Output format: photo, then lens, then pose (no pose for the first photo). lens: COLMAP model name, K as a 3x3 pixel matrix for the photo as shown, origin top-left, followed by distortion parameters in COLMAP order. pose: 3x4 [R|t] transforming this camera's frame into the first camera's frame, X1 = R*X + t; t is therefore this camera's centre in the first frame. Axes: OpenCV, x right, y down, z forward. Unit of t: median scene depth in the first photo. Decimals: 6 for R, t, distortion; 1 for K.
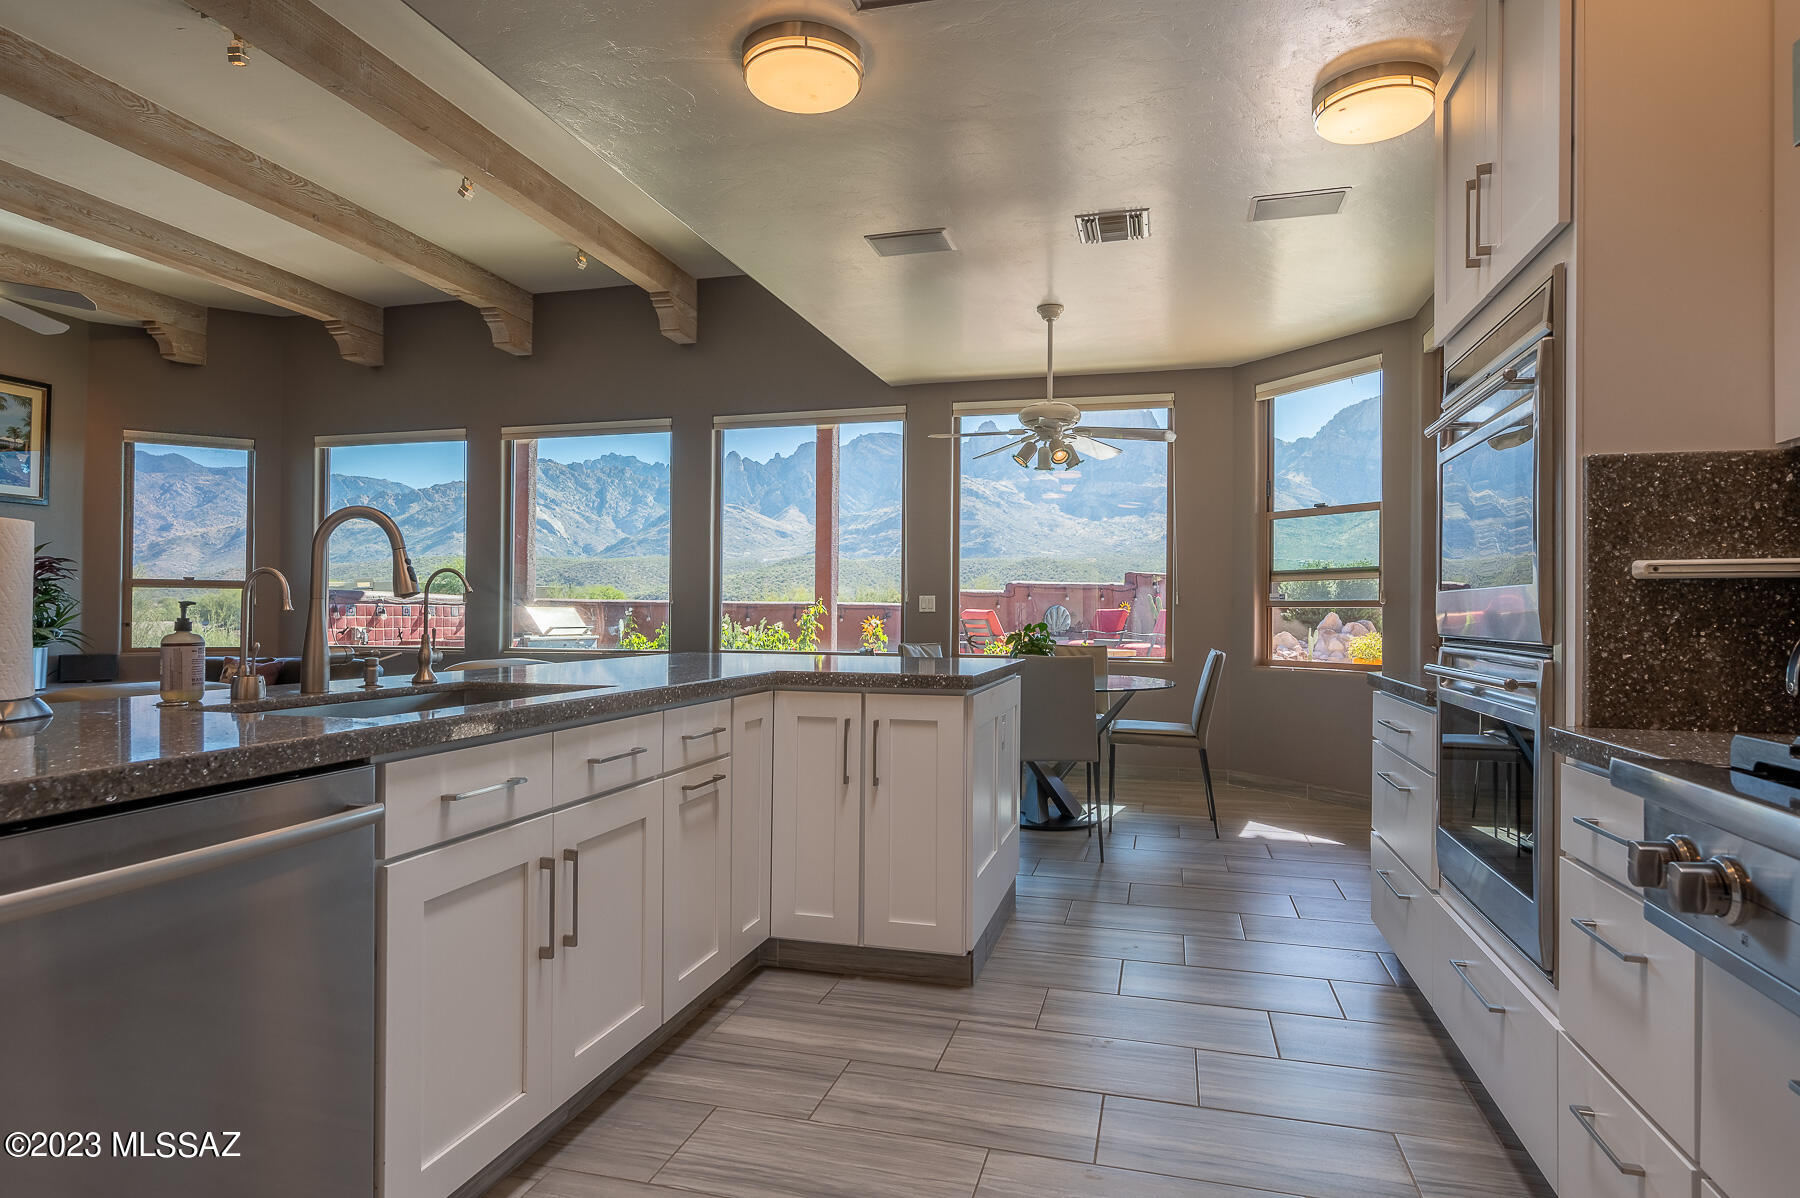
lens RADIAL K [[997.2, 0, 911.2], [0, 997.2, 607.0], [0, 0, 1]] dist [-0.004232, -0.001503]
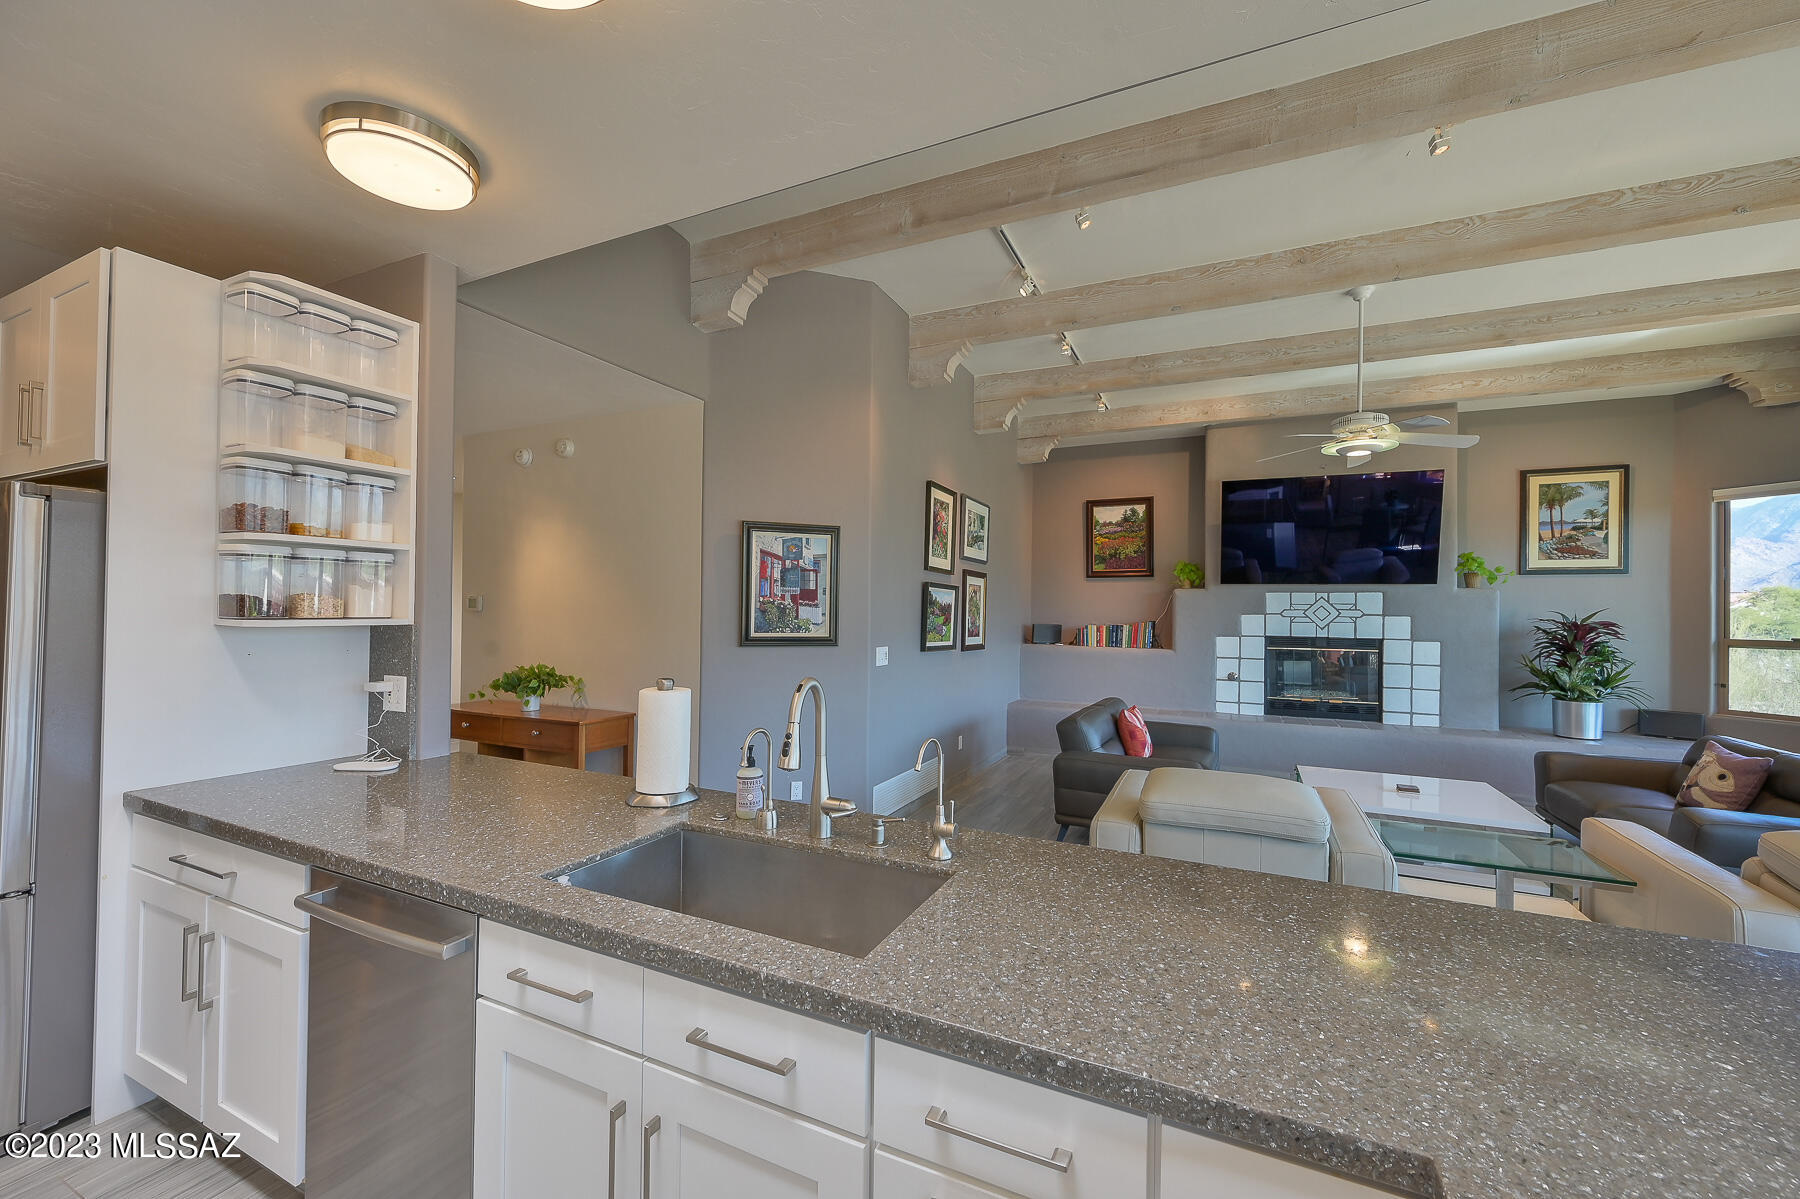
lens RADIAL K [[708.9, 0, 903.2], [0, 708.9, 604.2], [0, 0, 1]] dist [-0.001737, -0.000186]
pose [[-0.180779, -0.019198, -0.983336, 0.056143], [-0.008402, 0.999803, -0.017975, -0.047699], [0.983488, 0.005013, -0.180905, 0.353320]]
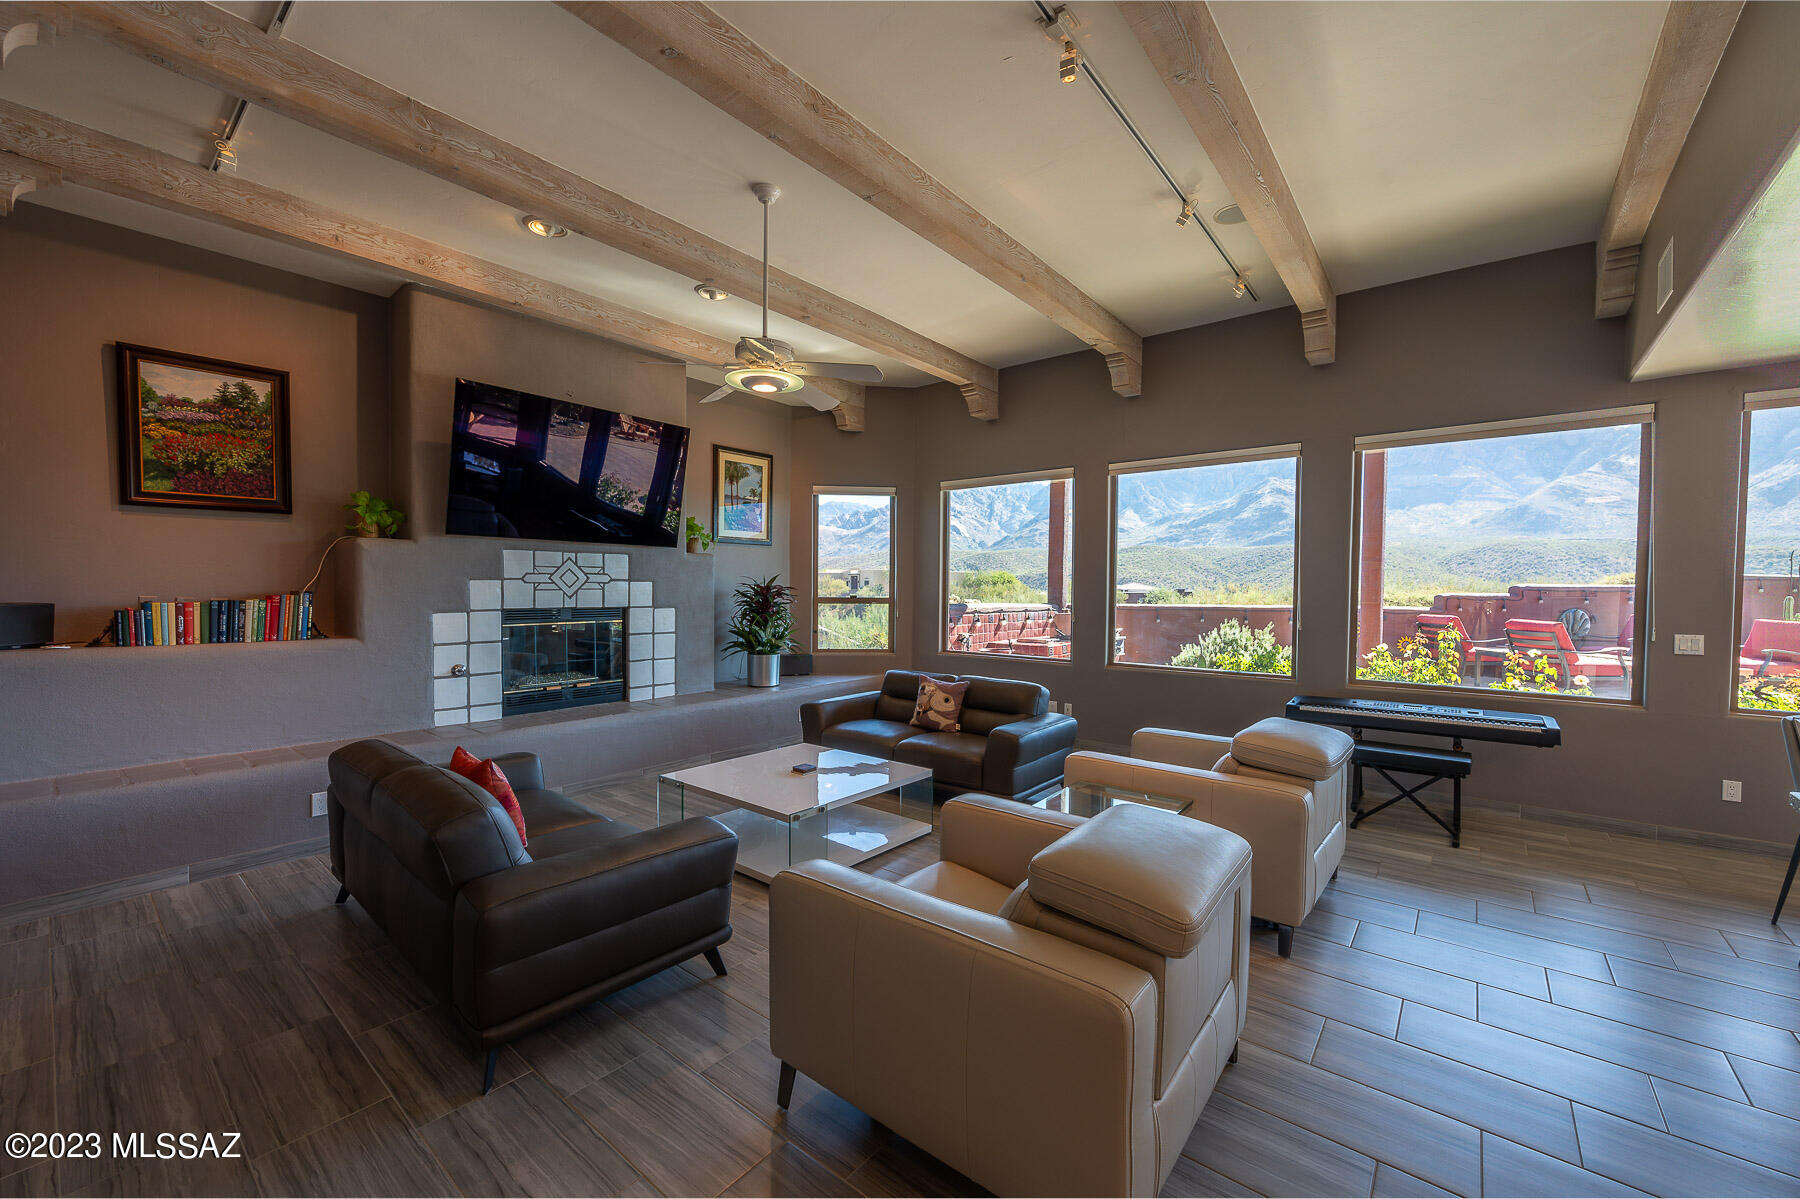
lens RADIAL K [[708.9, 0, 899.4], [0, 708.9, 603.9], [0, 0, 1]] dist [-0.001737, -0.000186]
pose [[0.910311, 0.011032, -0.413779, -0.316934], [0.000814, 0.999595, 0.028440, -0.050805], [0.413925, -0.026226, 0.909933, 0.195446]]
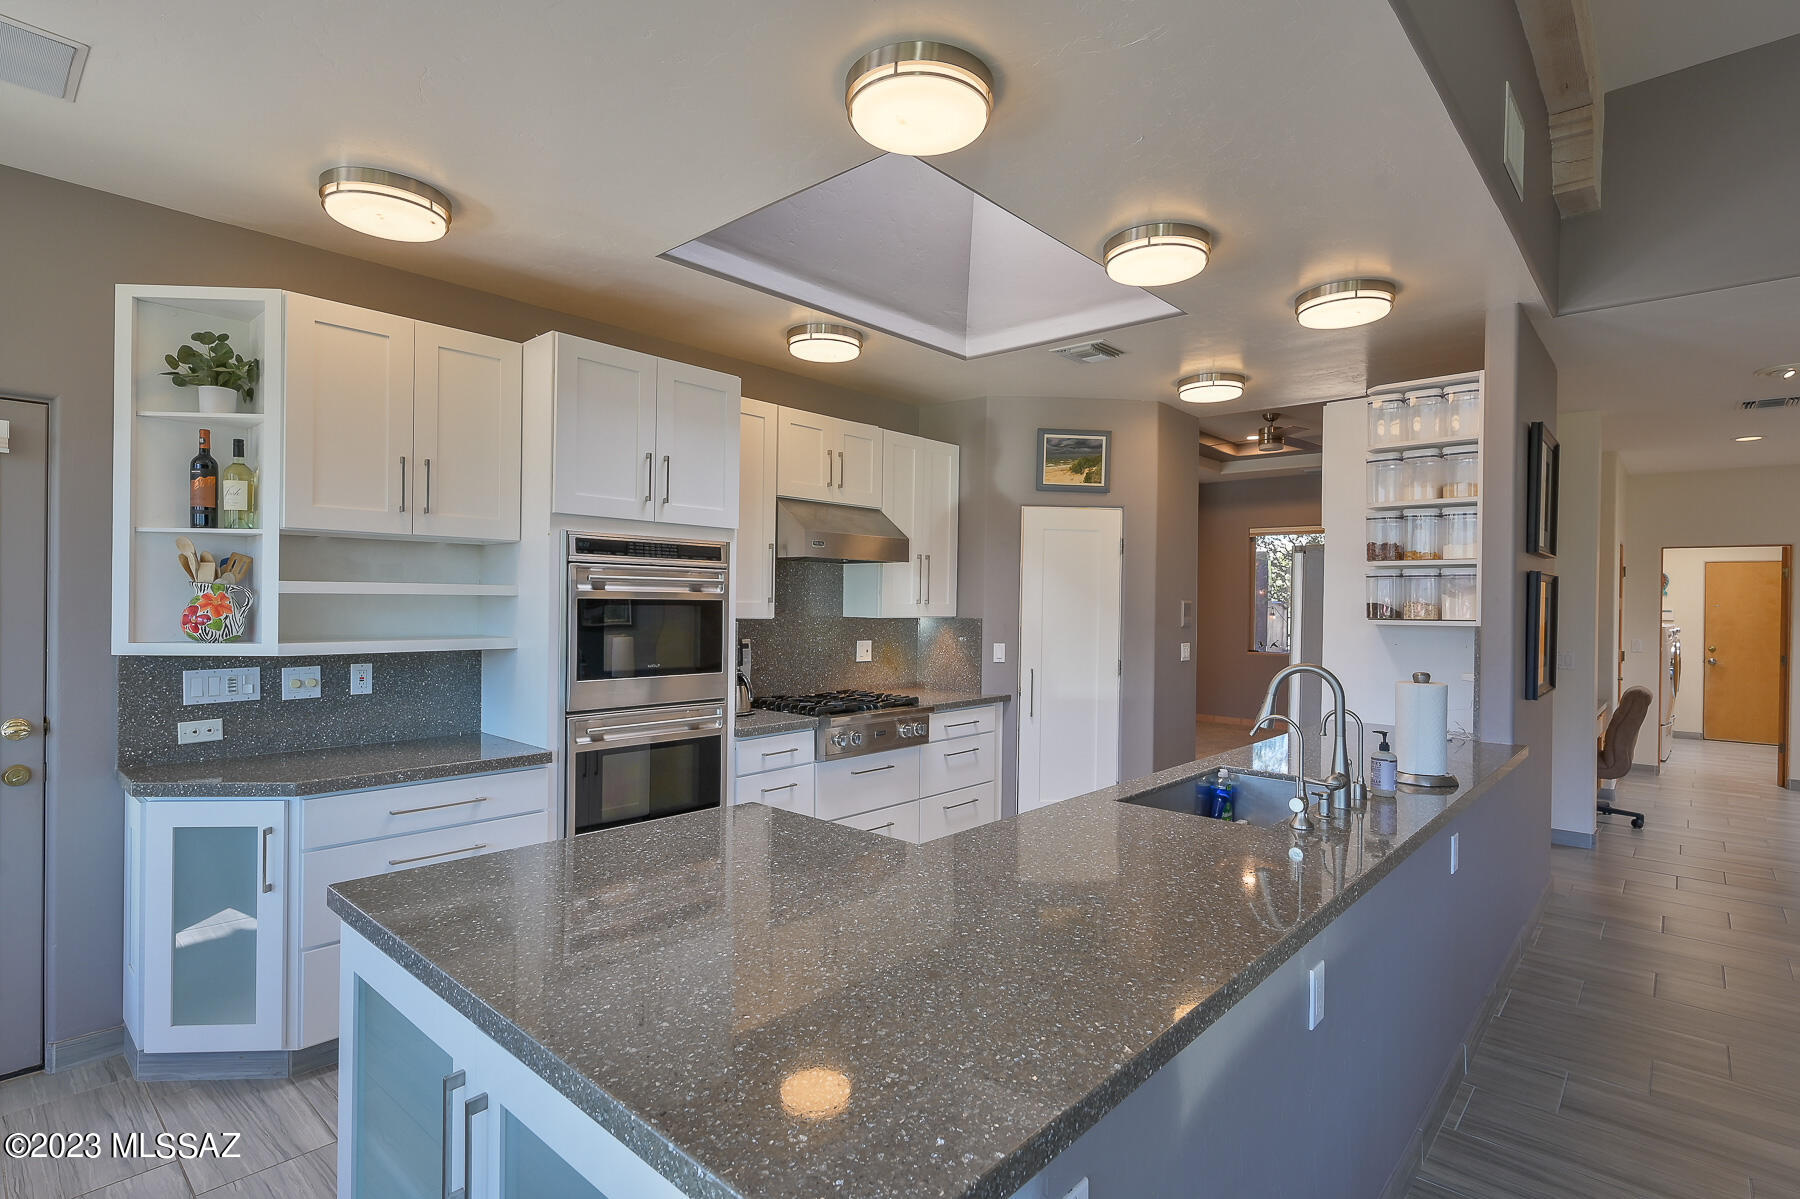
lens RADIAL K [[874.0, 0, 901.4], [0, 874.0, 600.1], [0, 0, 1]] dist [-0.000188, -0.002424]
pose [[-0.887895, -0.018524, 0.459672, -0.170619], [-0.022061, 0.999754, -0.002326, -0.048664], [-0.459516, -0.012206, -0.888086, 0.650917]]
